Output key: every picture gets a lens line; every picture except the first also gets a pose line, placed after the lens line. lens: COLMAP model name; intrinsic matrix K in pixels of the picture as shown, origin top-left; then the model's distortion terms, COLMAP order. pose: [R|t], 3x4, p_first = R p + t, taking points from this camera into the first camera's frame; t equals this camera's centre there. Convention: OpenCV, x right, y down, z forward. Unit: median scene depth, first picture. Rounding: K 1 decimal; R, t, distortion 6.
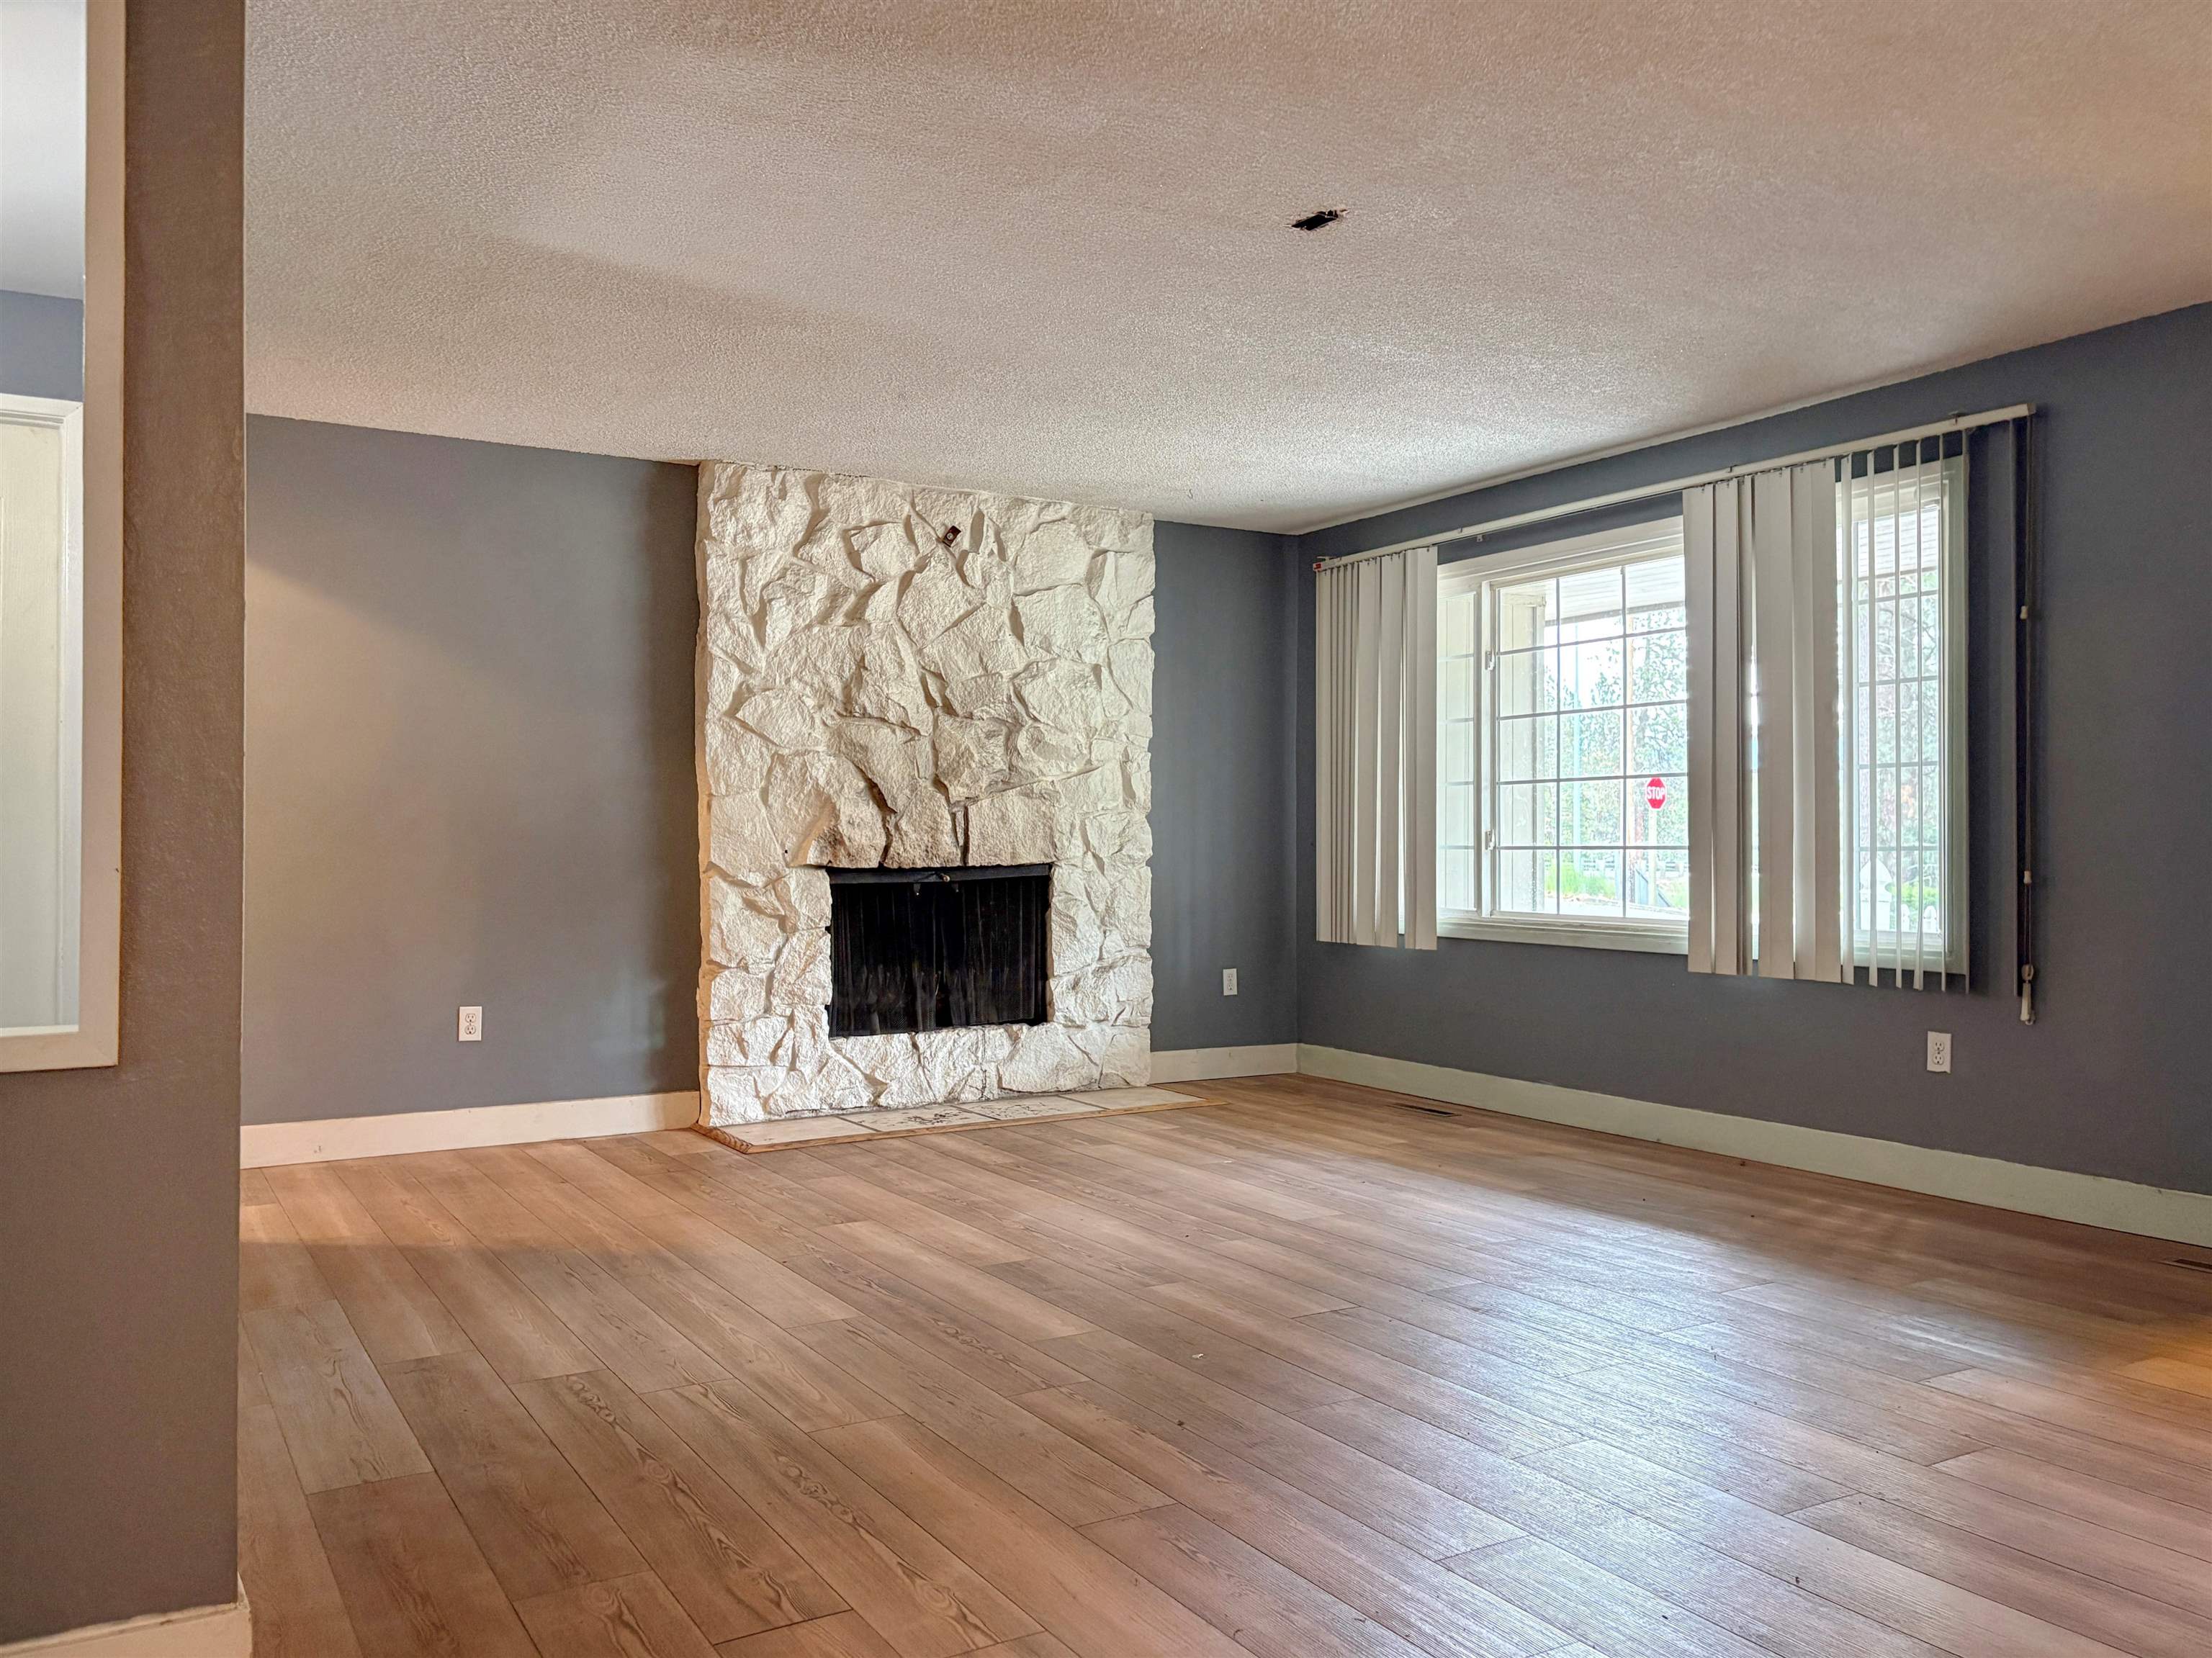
lens RADIAL K [[1666.4, 0, 1120.3], [0, 1666.4, 828.1], [0, 0, 1]] dist [0.068409, -0.057023]
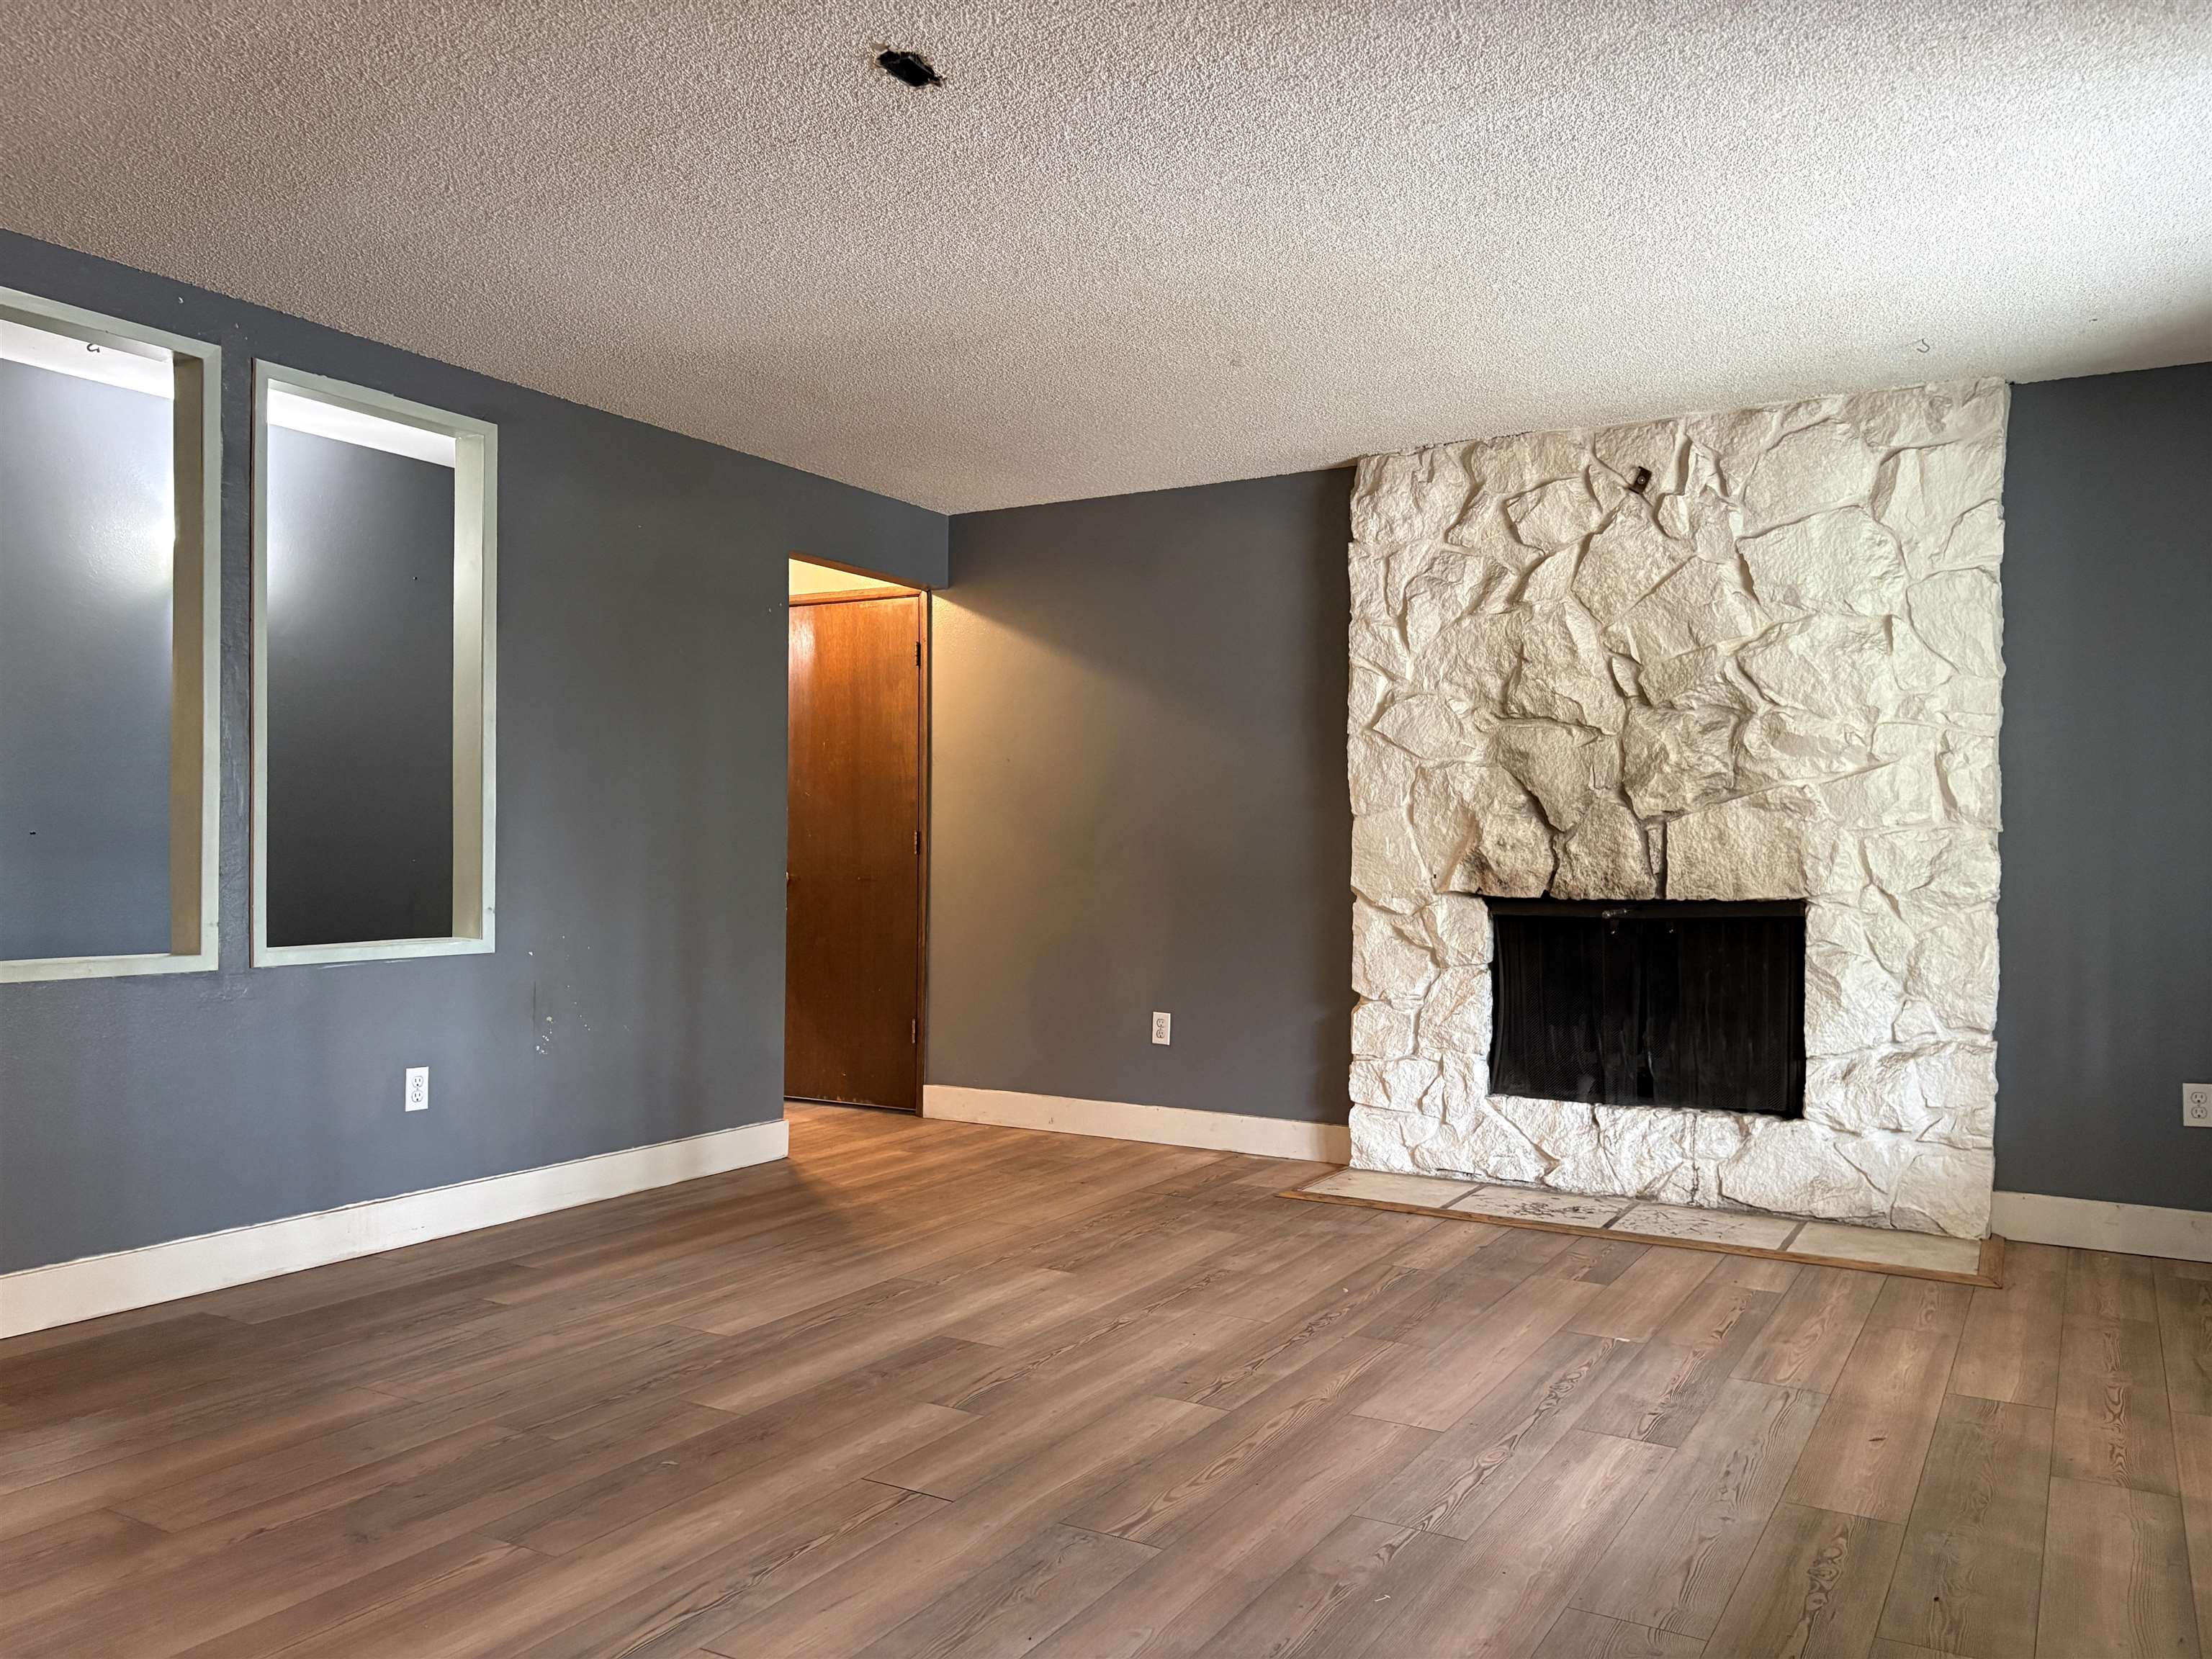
lens RADIAL K [[1666.5, 0, 1105.1], [0, 1666.5, 831.1], [0, 0, 1]] dist [0.068409, -0.057023]
pose [[0.476130, -0.003488, -0.879368, 0.478946], [-0.000537, 0.999991, -0.004257, -0.005733], [0.879375, 0.002499, 0.476123, 0.404005]]
